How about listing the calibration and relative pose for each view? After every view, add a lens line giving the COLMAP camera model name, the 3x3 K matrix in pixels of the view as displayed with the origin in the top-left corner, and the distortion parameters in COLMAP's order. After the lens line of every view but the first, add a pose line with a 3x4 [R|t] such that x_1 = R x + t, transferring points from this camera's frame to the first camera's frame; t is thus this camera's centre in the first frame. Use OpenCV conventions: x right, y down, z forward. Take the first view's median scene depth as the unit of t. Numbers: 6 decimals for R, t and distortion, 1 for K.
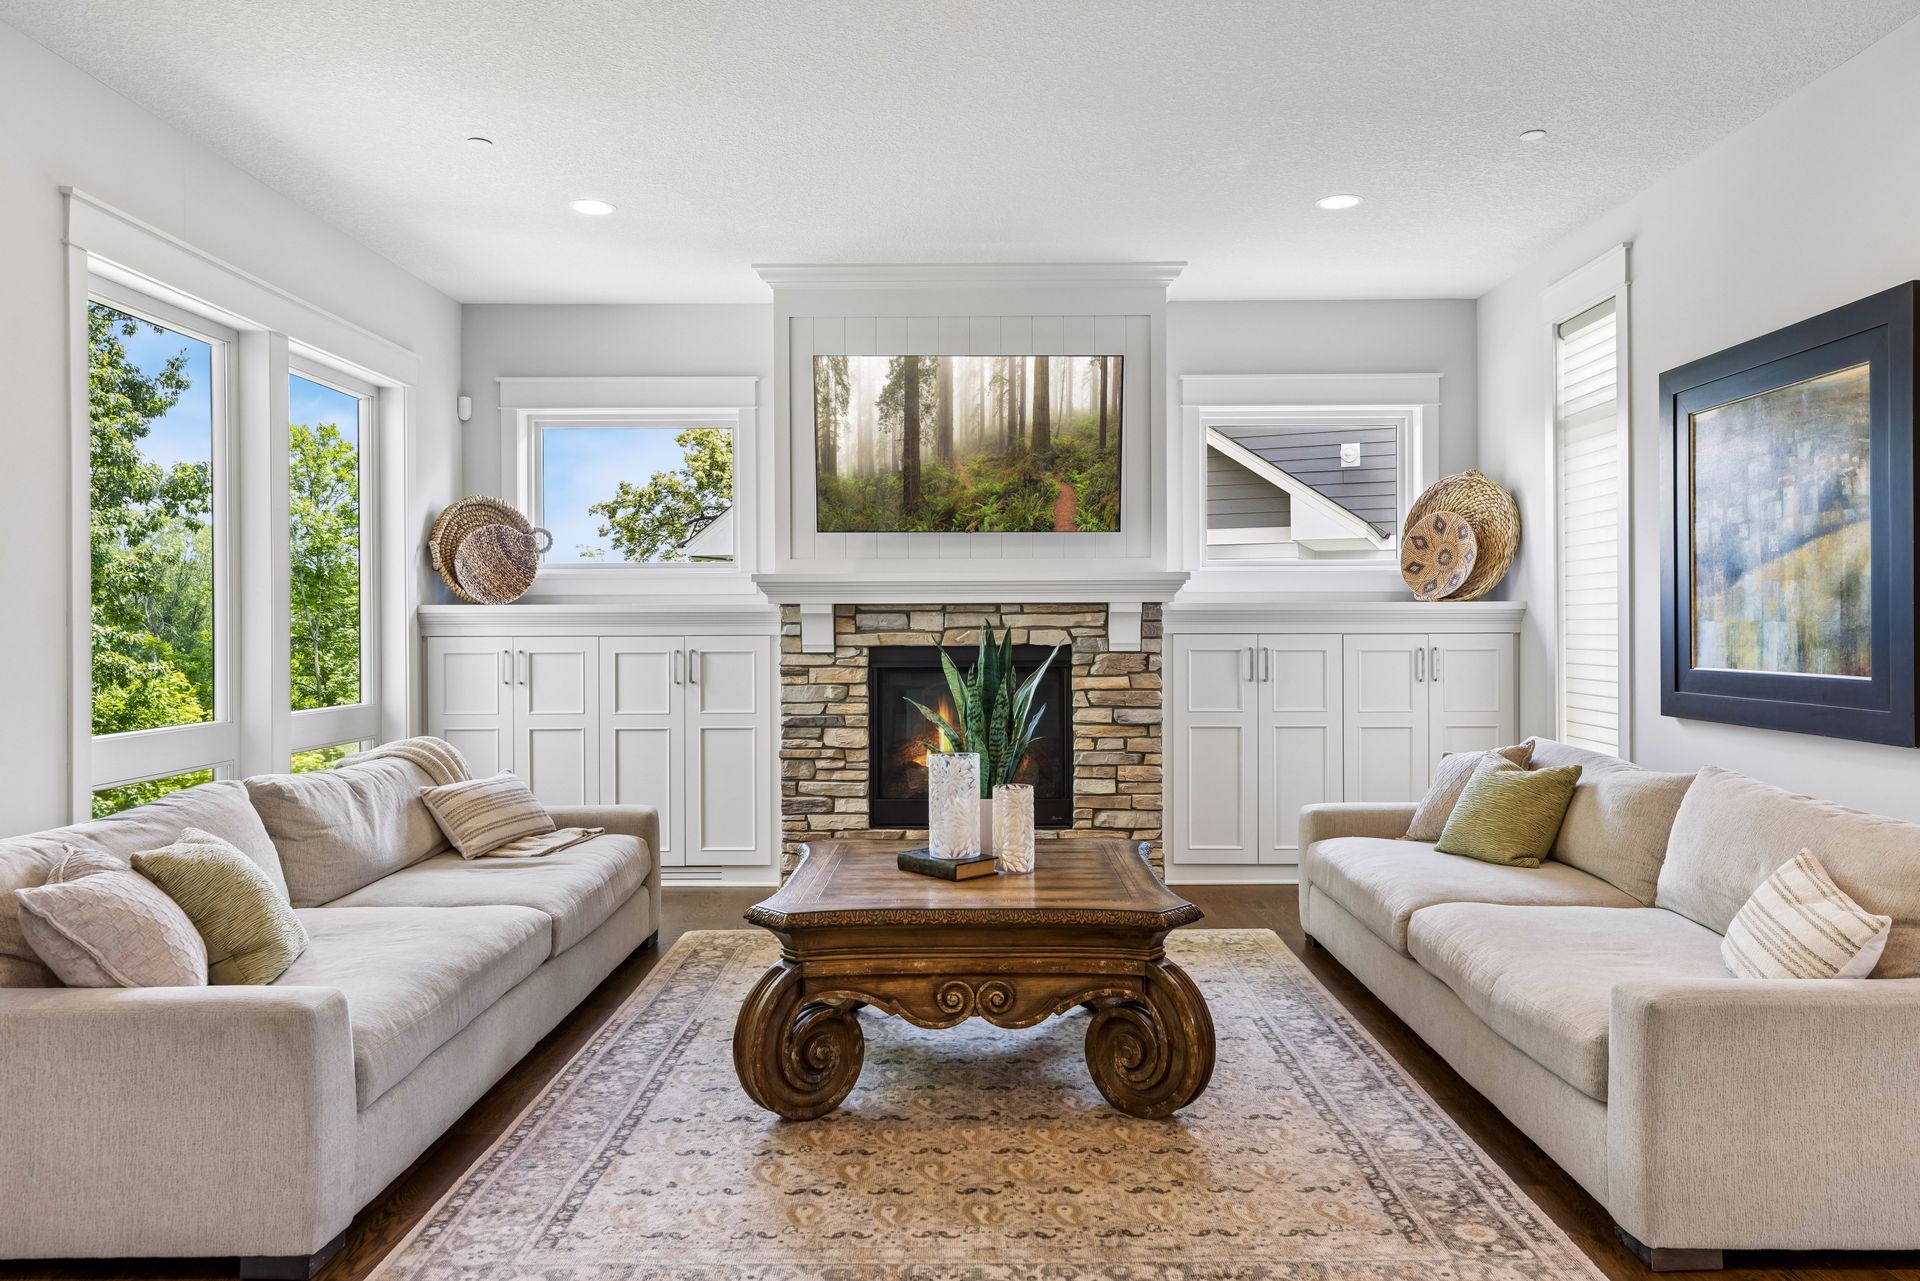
lens RADIAL K [[1258.0, 0, 978.5], [0, 1258.0, 630.1], [0, 0, 1]] dist [0.010546, 0.003071]
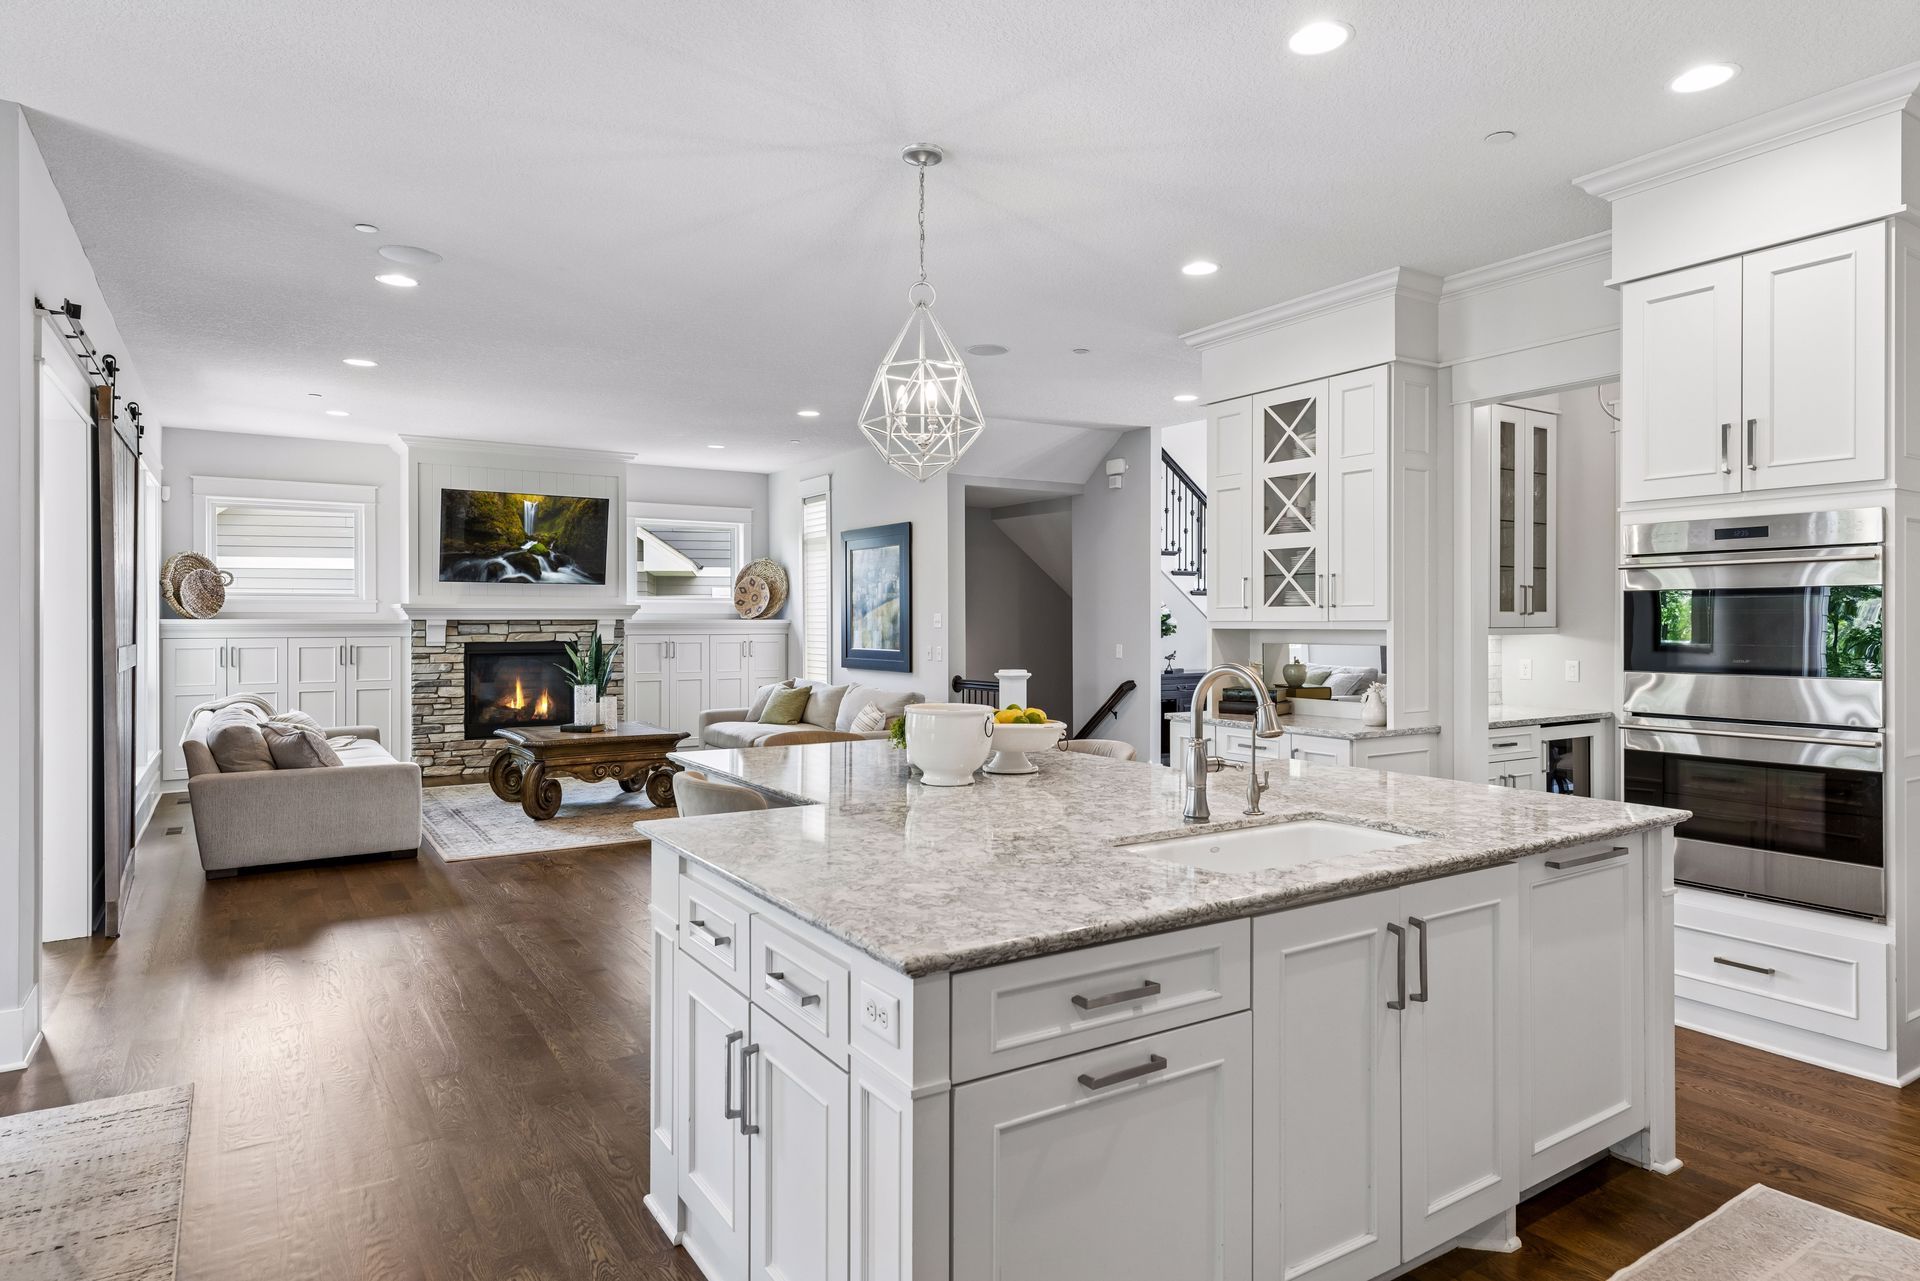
lens RADIAL K [[1080.7, 0, 970.6], [0, 1080.7, 623.1], [0, 0, 1]] dist [0.003205, 0.002017]
pose [[0.834062, 0.002035, 0.551667, -0.475906], [-0.000992, 0.999997, -0.002189, -0.018020], [-0.551670, 0.001279, 0.834062, -1.031292]]
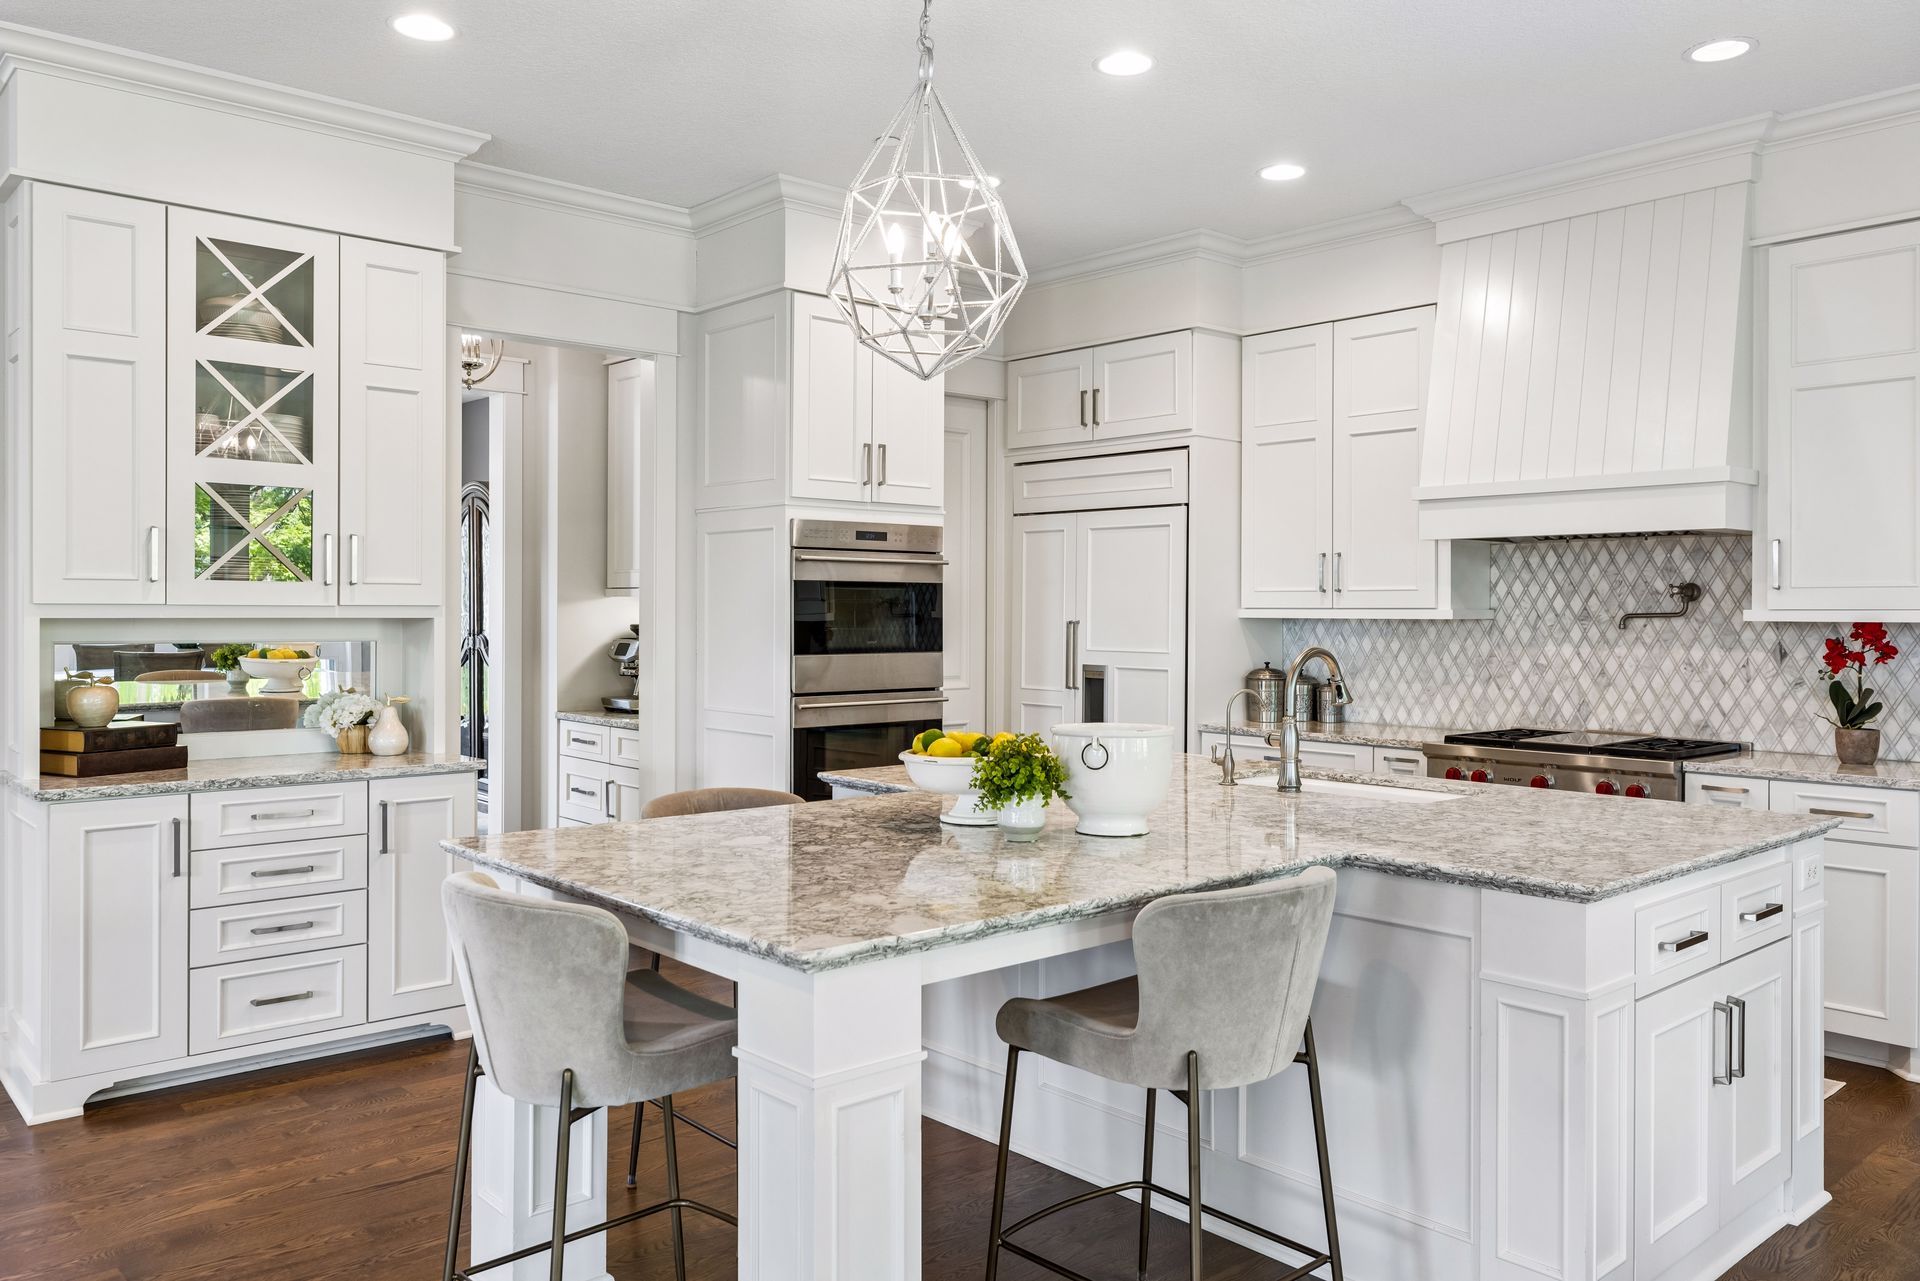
lens RADIAL K [[1406.0, 0, 975.5], [0, 1406.0, 630.5], [0, 0, 1]] dist [0.010575, -0.000128]
pose [[-0.666751, -0.013042, 0.745167, -0.558904], [-0.002996, 0.999886, 0.014819, -0.021732], [-0.745275, 0.007648, -0.666714, 0.083920]]
